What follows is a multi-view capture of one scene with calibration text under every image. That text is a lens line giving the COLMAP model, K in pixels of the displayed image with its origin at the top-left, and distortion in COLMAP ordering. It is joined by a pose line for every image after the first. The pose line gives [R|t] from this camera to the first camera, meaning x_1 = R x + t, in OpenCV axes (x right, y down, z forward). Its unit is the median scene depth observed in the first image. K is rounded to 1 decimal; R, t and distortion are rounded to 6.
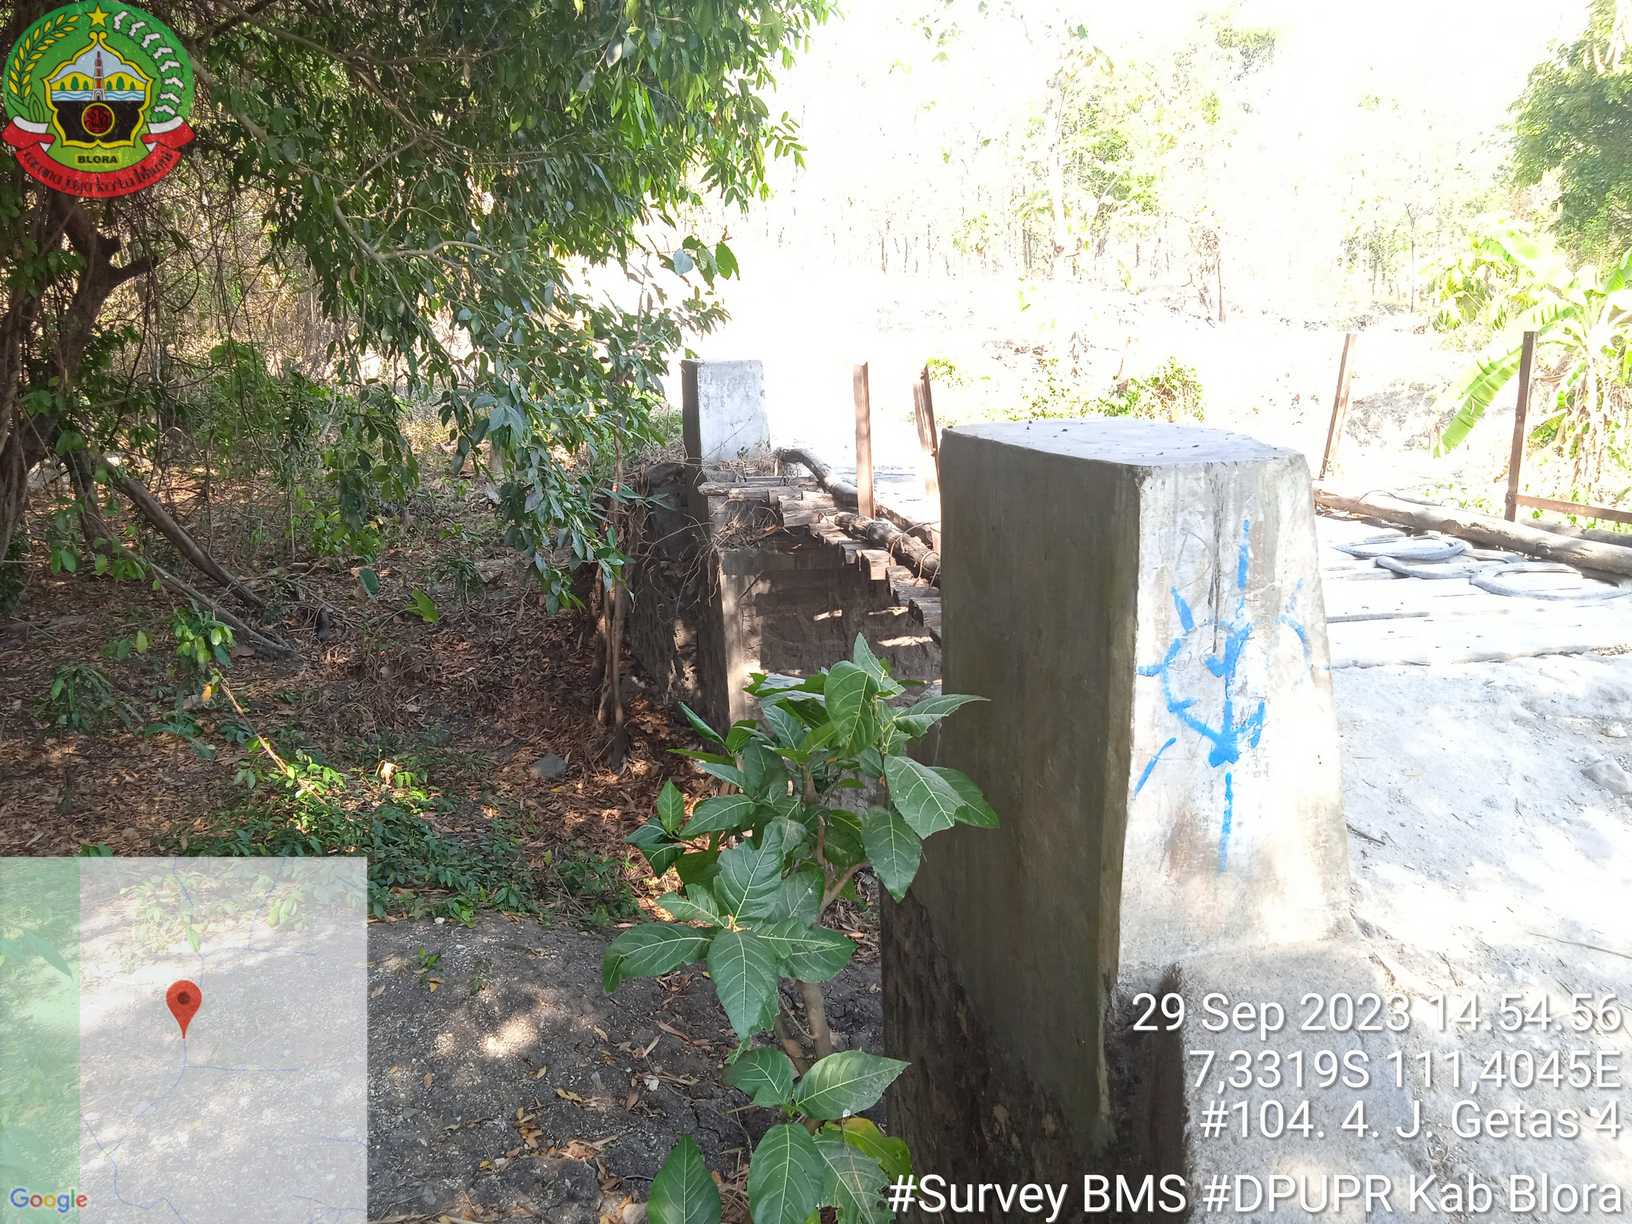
lens RADIAL K [[1359.2, 0, 818.6], [0, 1359.2, 628.7], [0, 0, 1]] dist [0.048447, -0.050766]
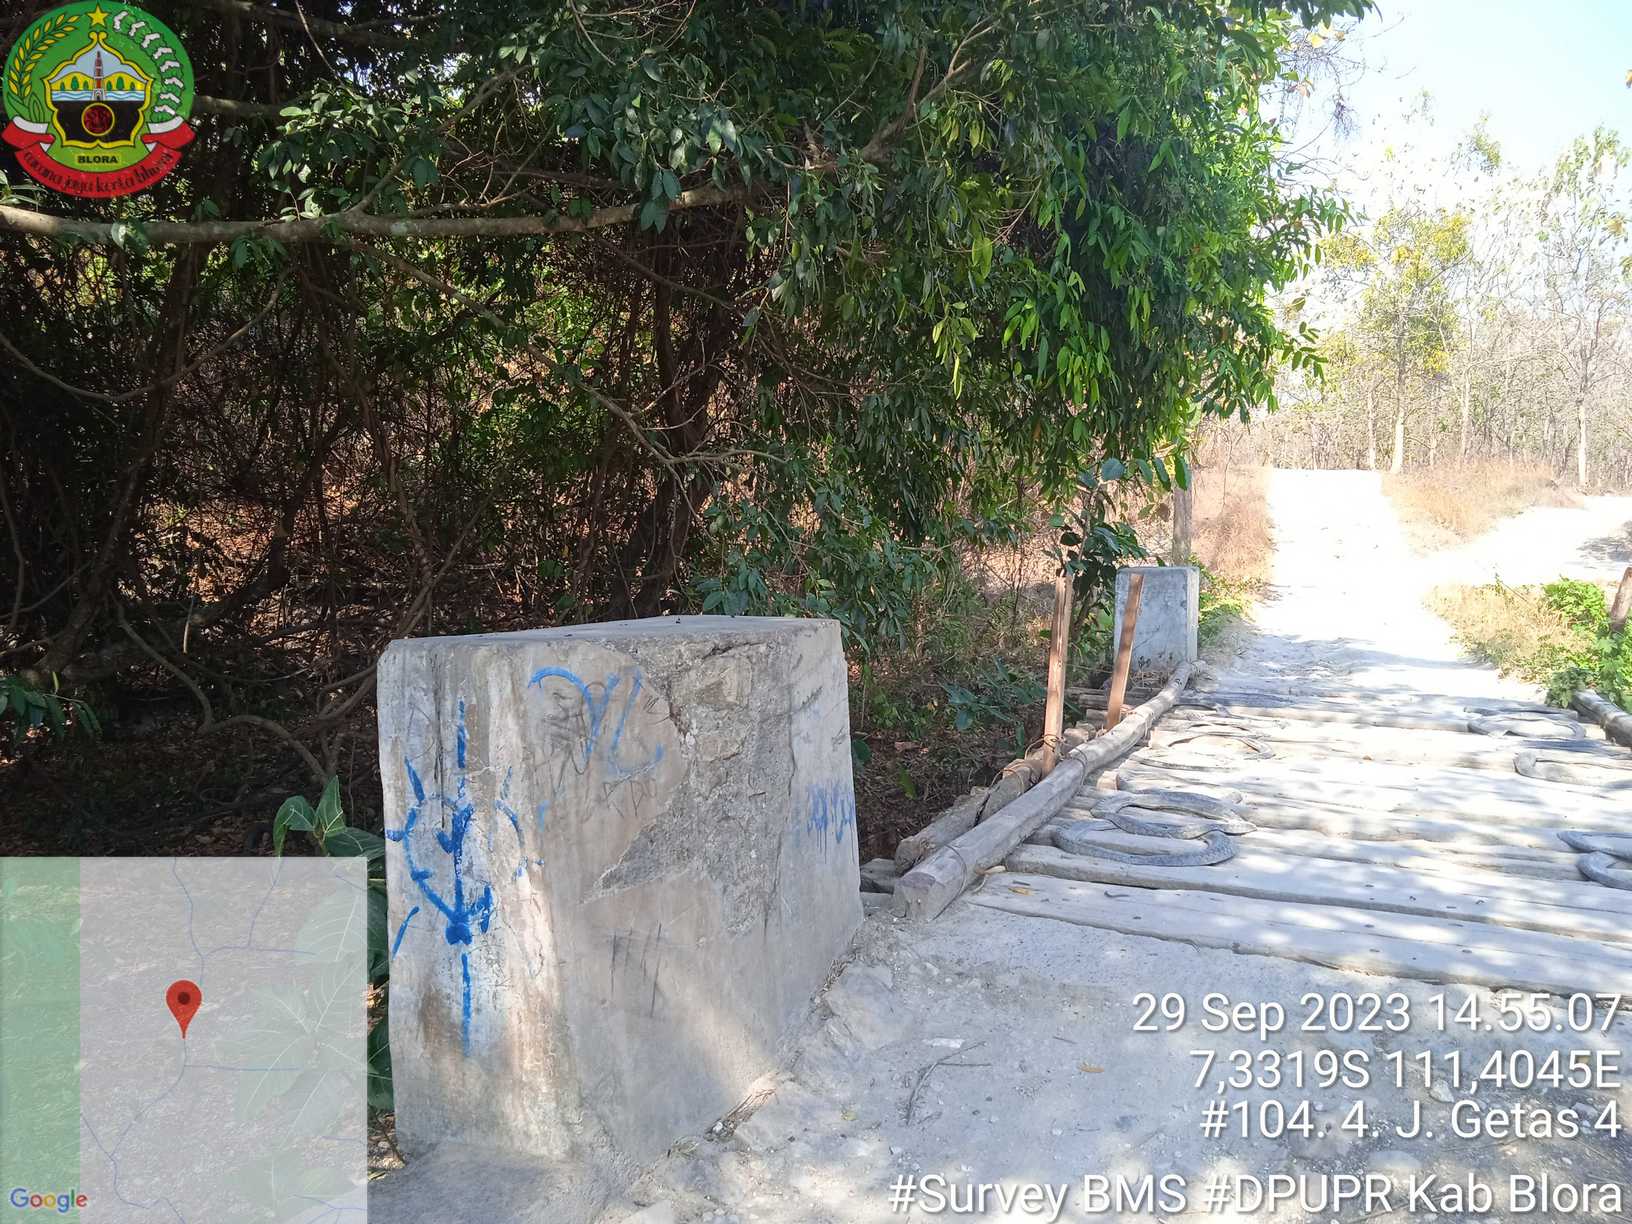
lens RADIAL K [[1359.2, 0, 811.0], [0, 1359.2, 627.6], [0, 0, 1]] dist [0.048447, -0.050766]
pose [[0.846990, 0.076798, -0.526033, 1.033809], [-0.154881, 0.982232, -0.105980, -0.063428], [0.508548, 0.171237, 0.843835, 0.242119]]
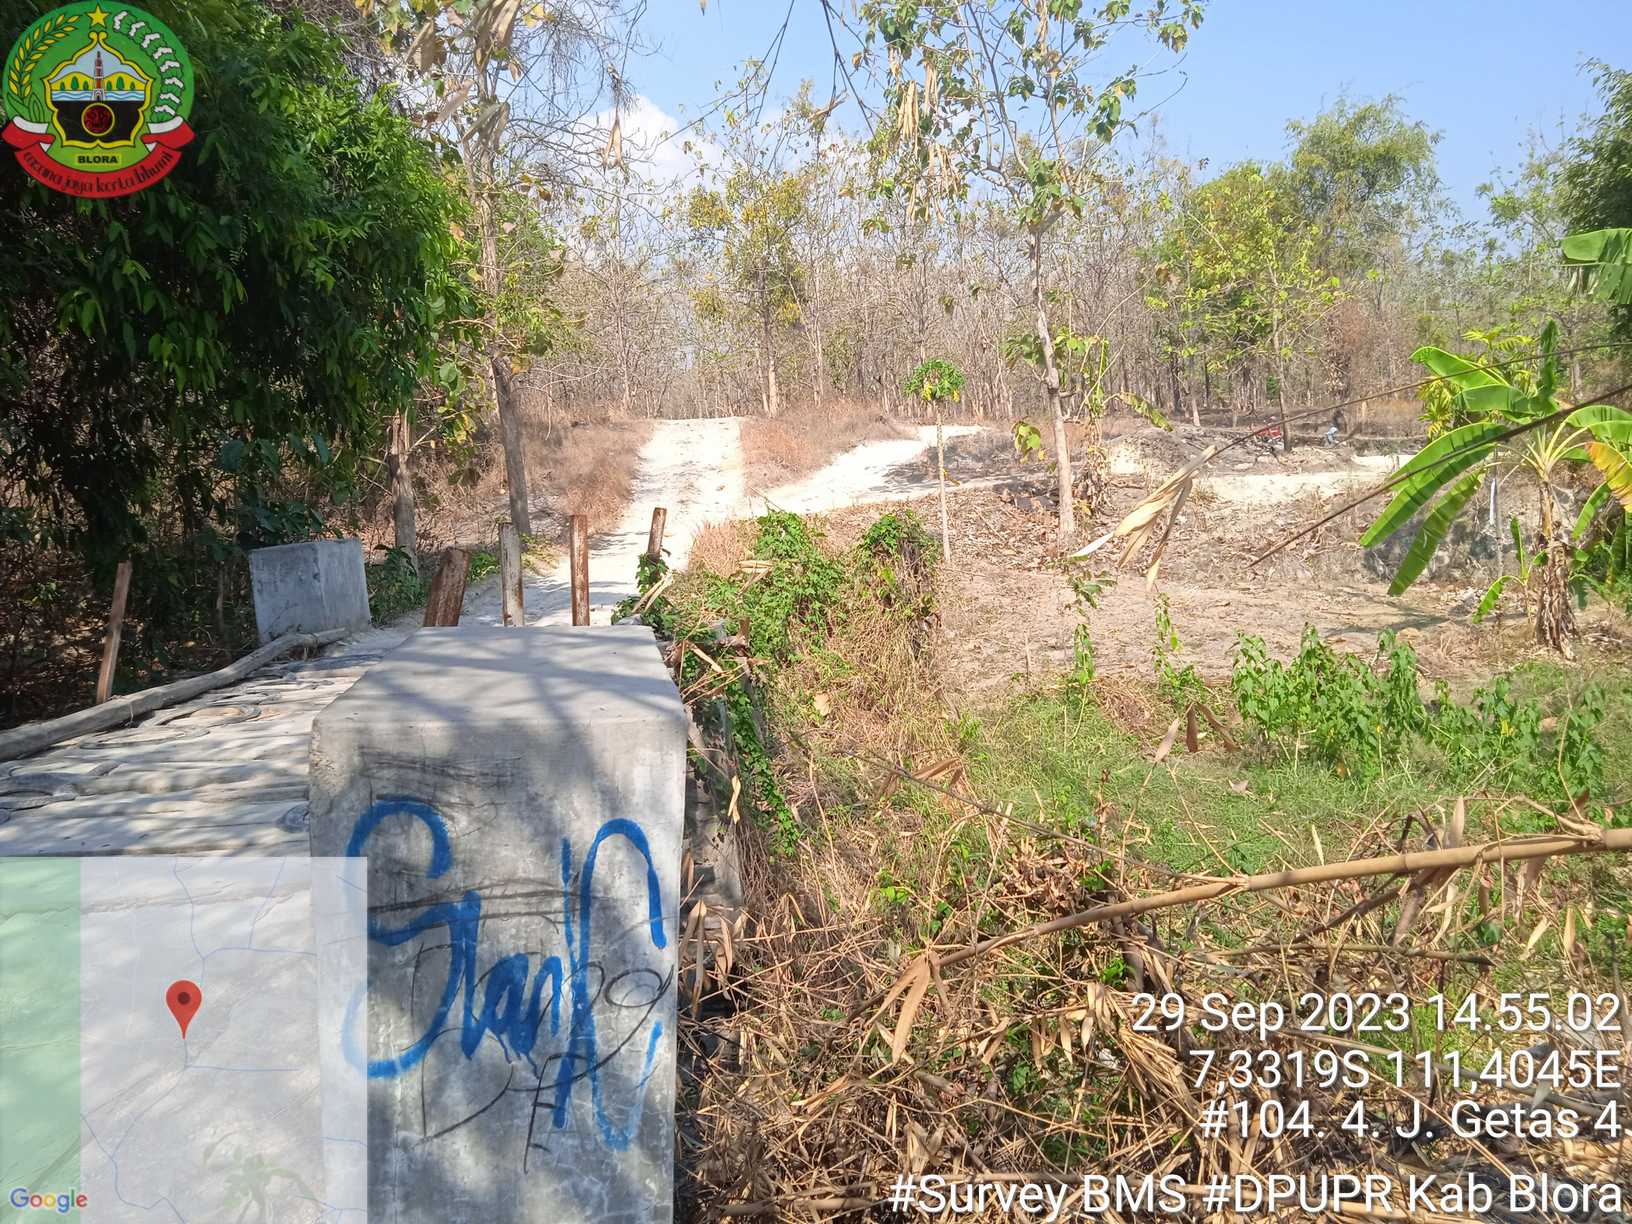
lens RADIAL K [[1359.2, 0, 818.1], [0, 1359.2, 624.9], [0, 0, 1]] dist [0.048447, -0.050766]
pose [[0.983842, -0.030457, -0.176430, 2.116195], [0.011709, 0.994260, -0.106347, -0.116031], [0.178656, 0.102563, 0.978551, 0.358495]]
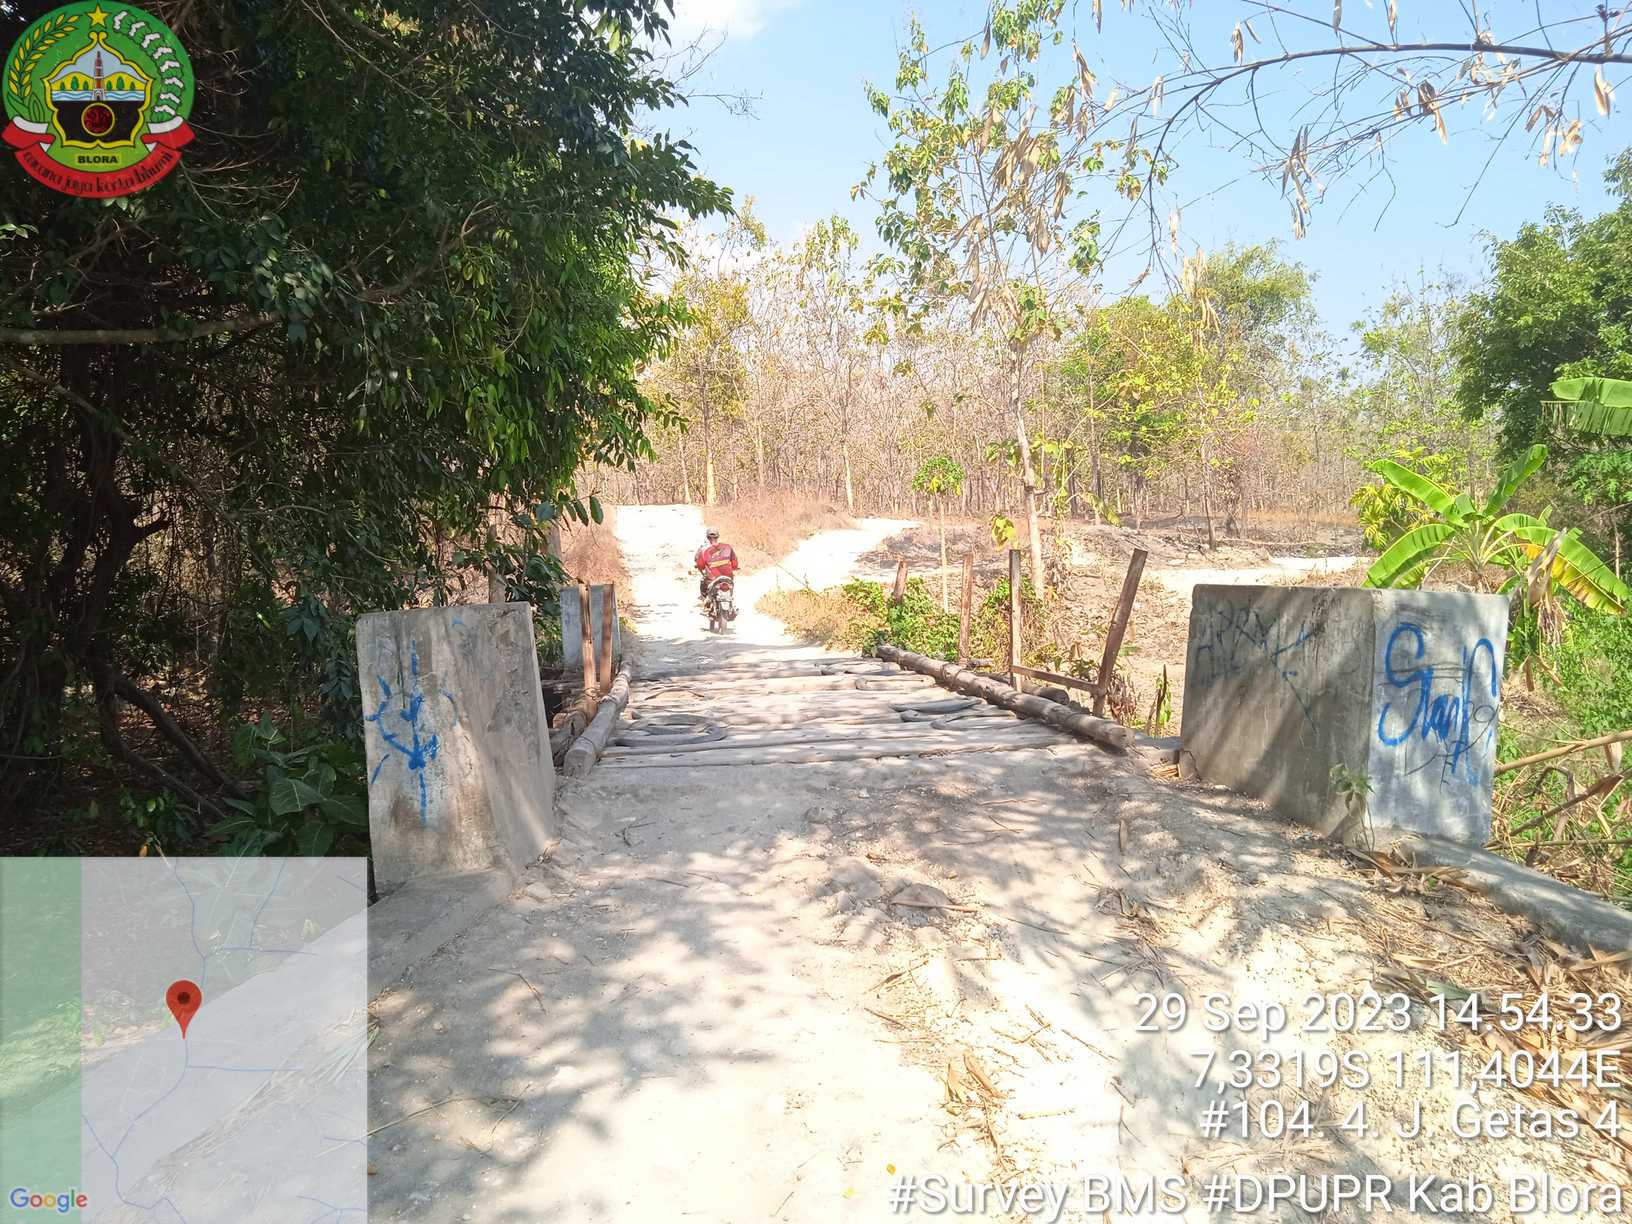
lens RADIAL K [[1359.2, 0, 814.9], [0, 1359.2, 623.6], [0, 0, 1]] dist [0.048447, -0.050766]
pose [[0.996896, -0.019722, -0.076219, 1.008096], [0.006091, 0.984535, -0.175084, 0.238907], [0.078493, 0.174077, 0.981599, -0.878156]]
